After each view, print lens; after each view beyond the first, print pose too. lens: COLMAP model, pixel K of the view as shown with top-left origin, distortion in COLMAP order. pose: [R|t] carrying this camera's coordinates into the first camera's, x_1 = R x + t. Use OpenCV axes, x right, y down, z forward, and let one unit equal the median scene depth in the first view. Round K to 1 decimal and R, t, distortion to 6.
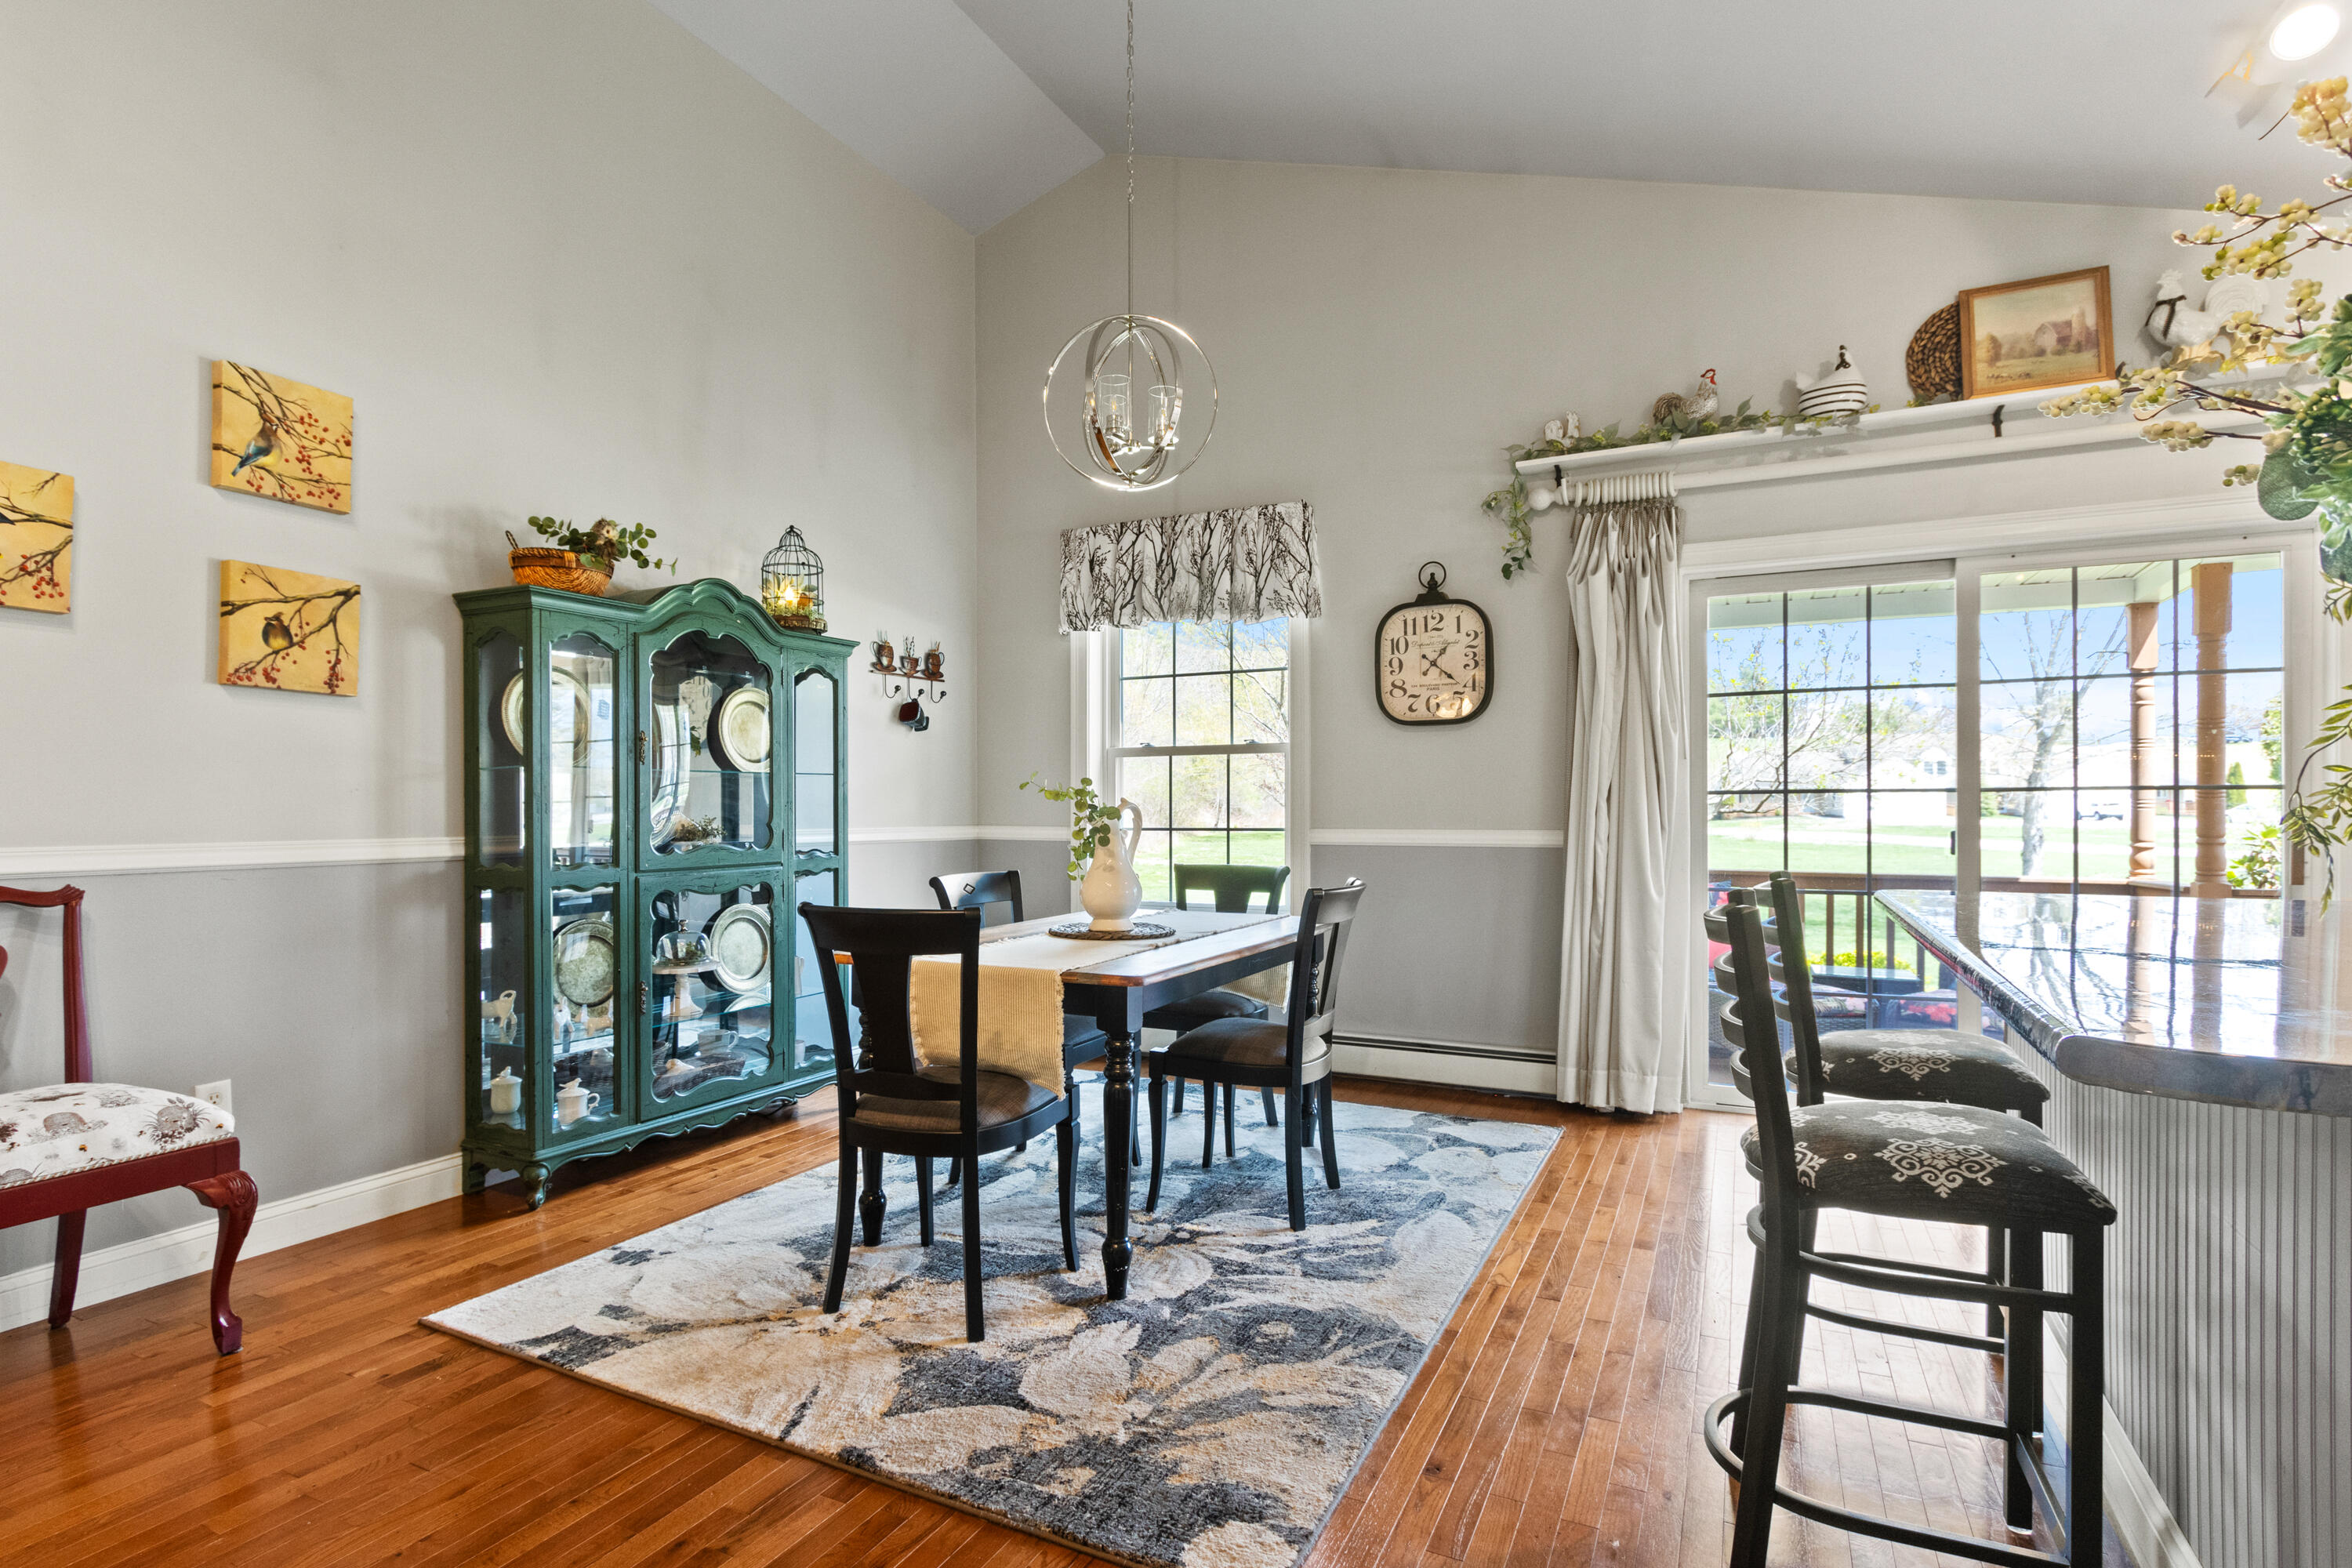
lens RADIAL K [[1176.5, 0, 1166.6], [0, 1176.5, 813.1], [0, 0, 1]] dist [0.005419, -0.003000]
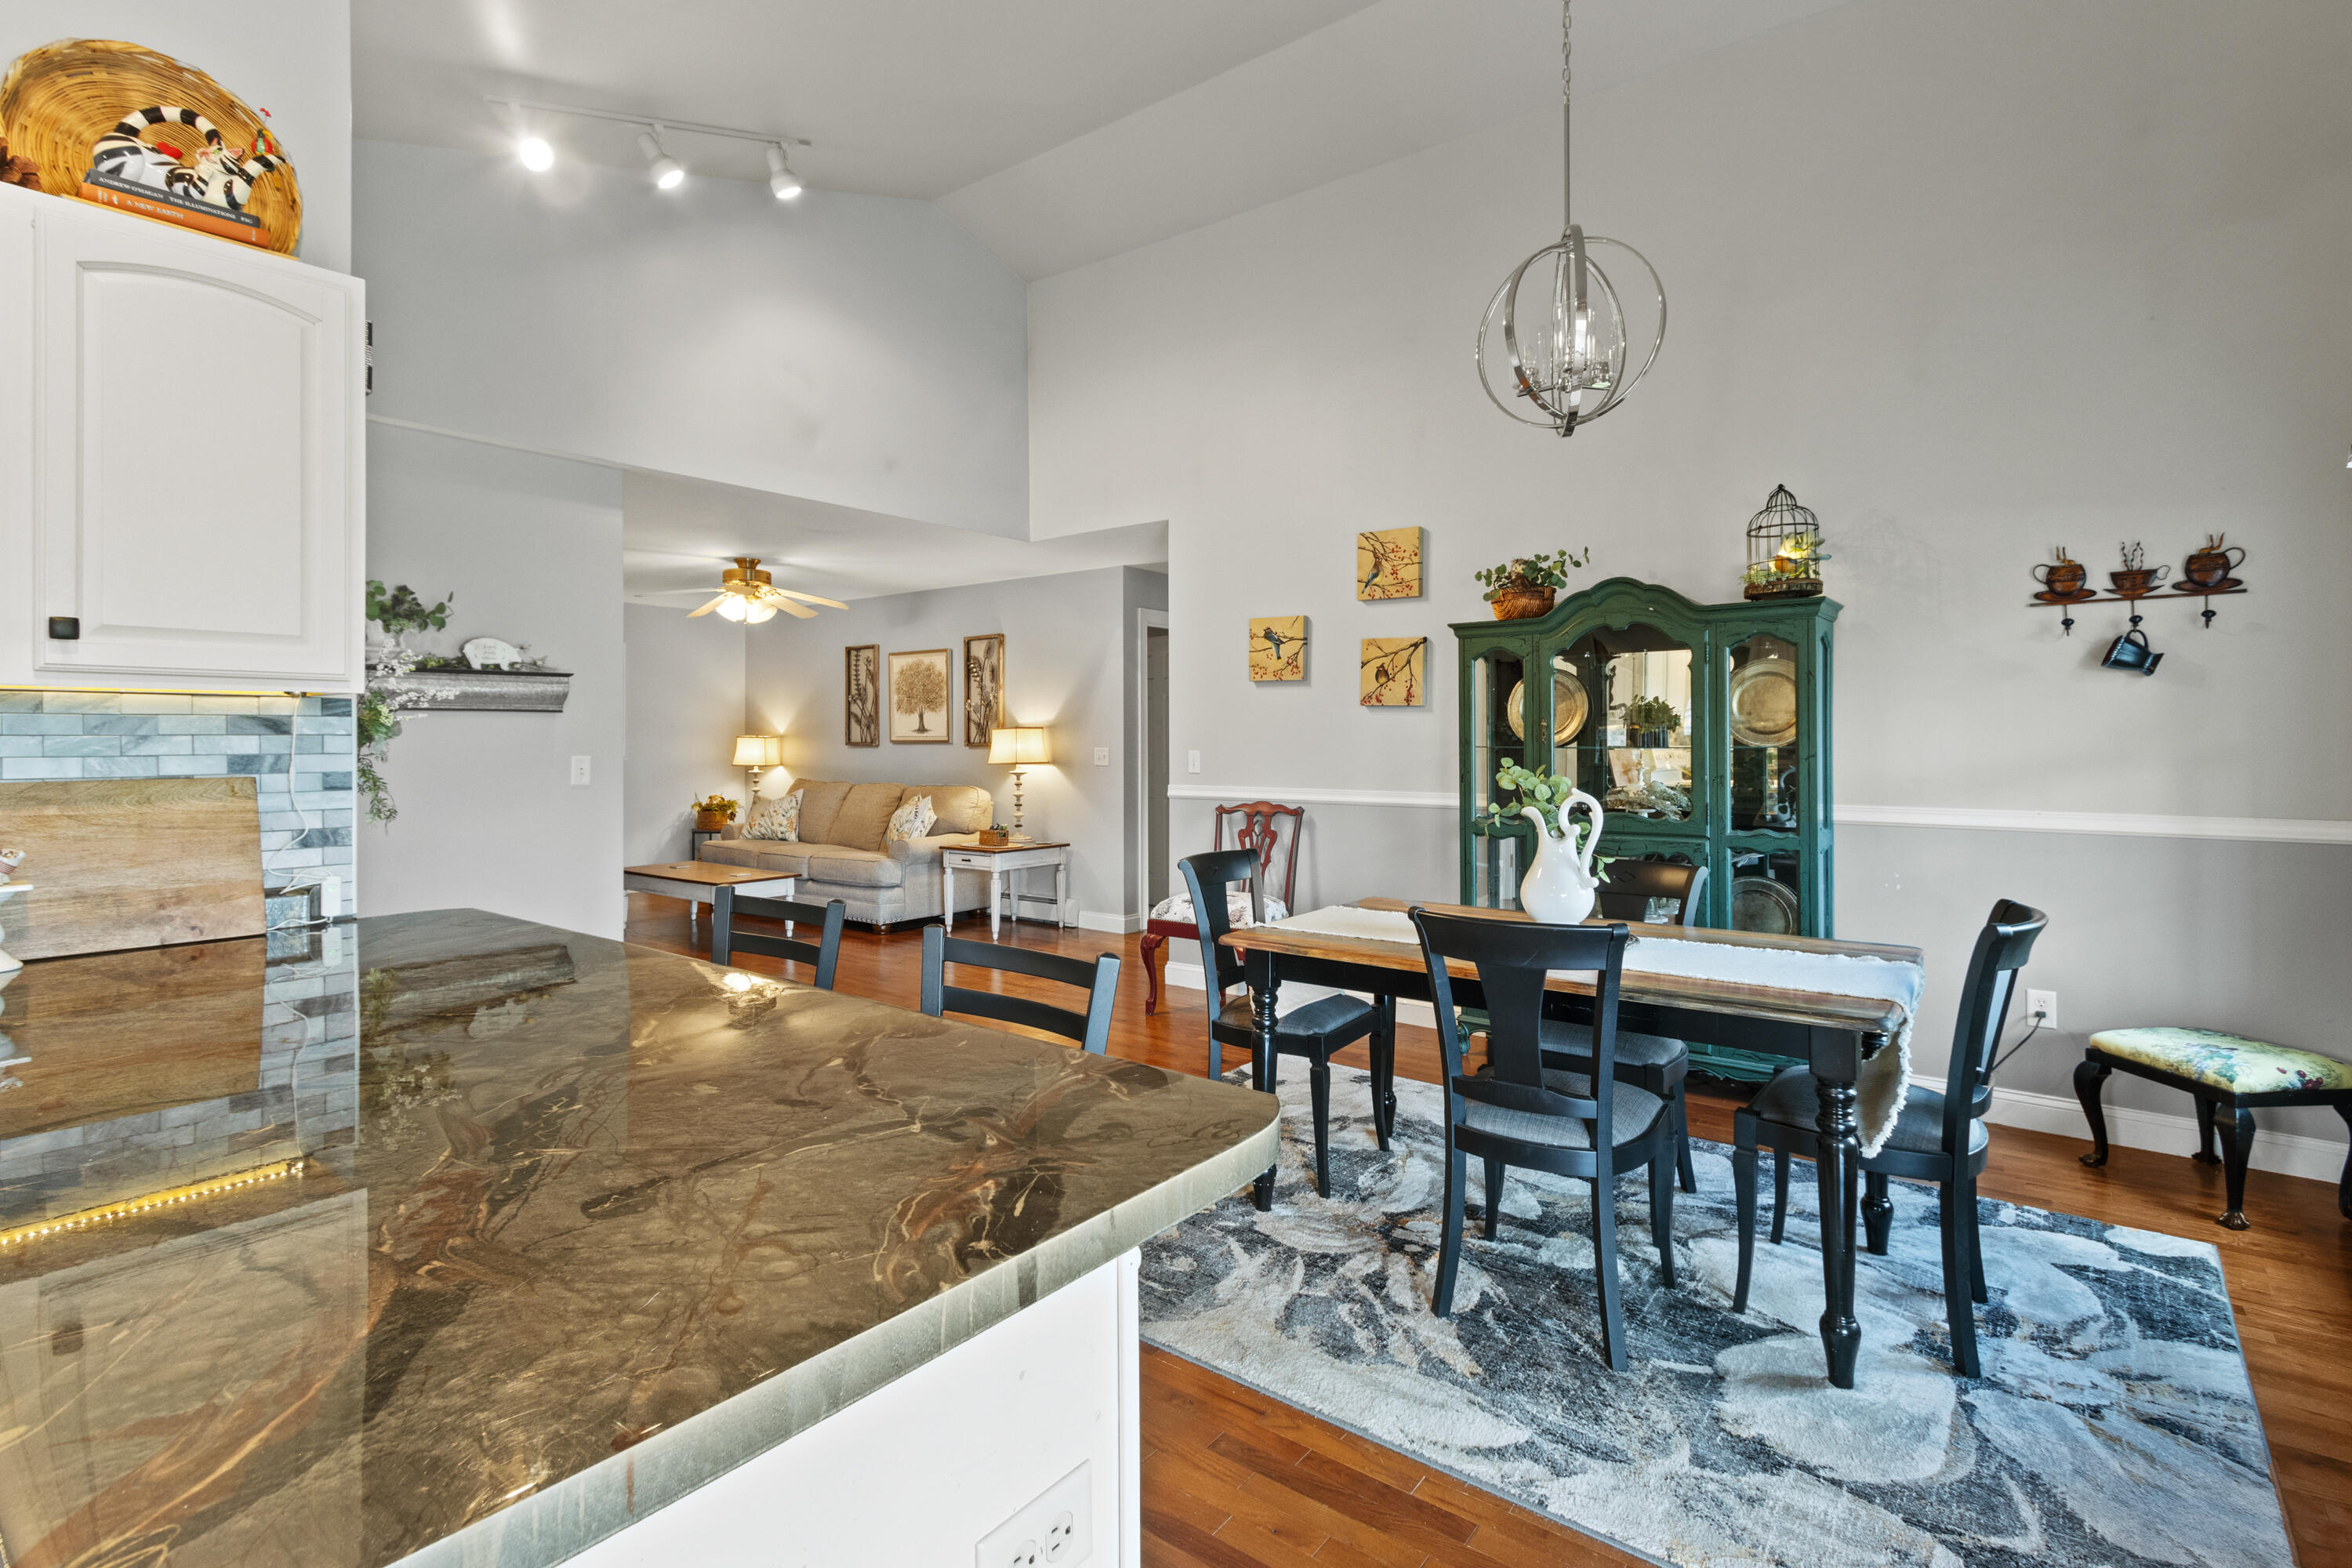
lens RADIAL K [[1126.0, 0, 1140.2], [0, 1126.0, 729.4], [0, 0, 1]] dist [0.007016, -0.002987]
pose [[-0.208302, -0.005967, -0.978046, 0.732764], [-0.002842, 0.999981, -0.005496, -0.044529], [0.978060, 0.001635, -0.208315, 0.744087]]
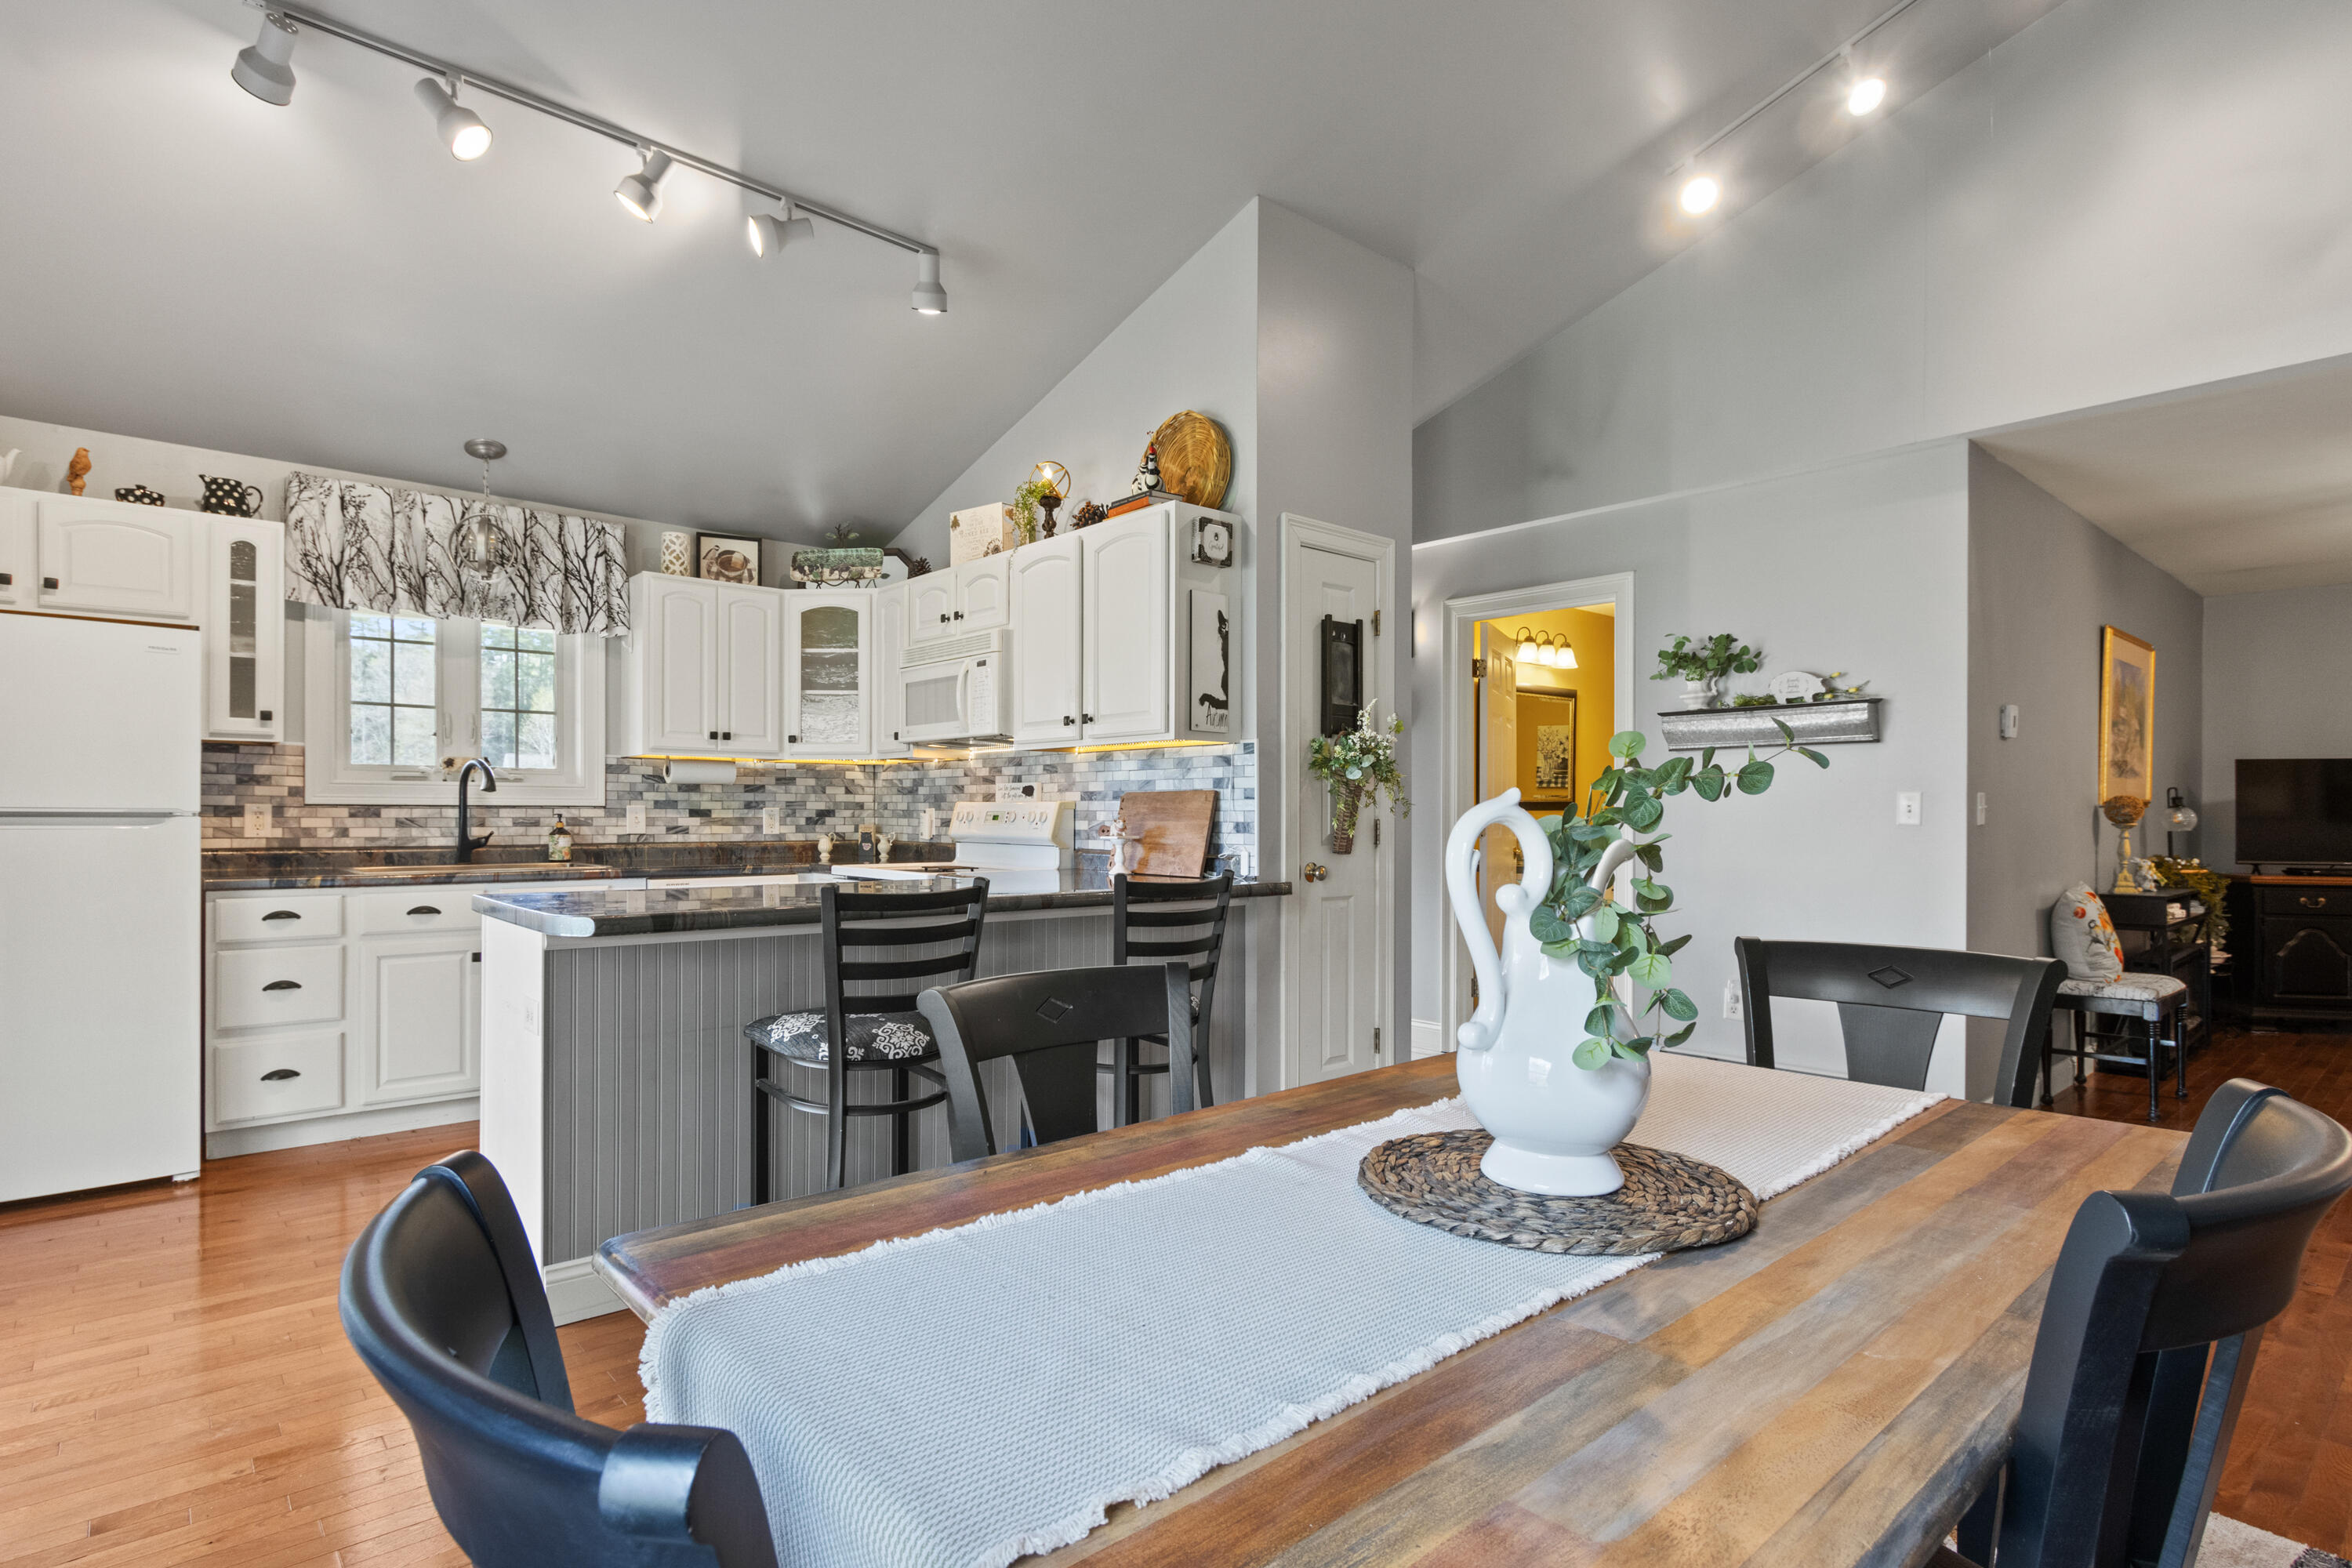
lens RADIAL K [[1176.5, 0, 1170.7], [0, 1176.5, 818.1], [0, 0, 1]] dist [0.005419, -0.003000]
pose [[-0.920419, -0.000170, 0.390933, -0.078994], [0.001692, 0.999989, 0.004420, -0.003518], [-0.390930, 0.004730, -0.920408, 1.158291]]
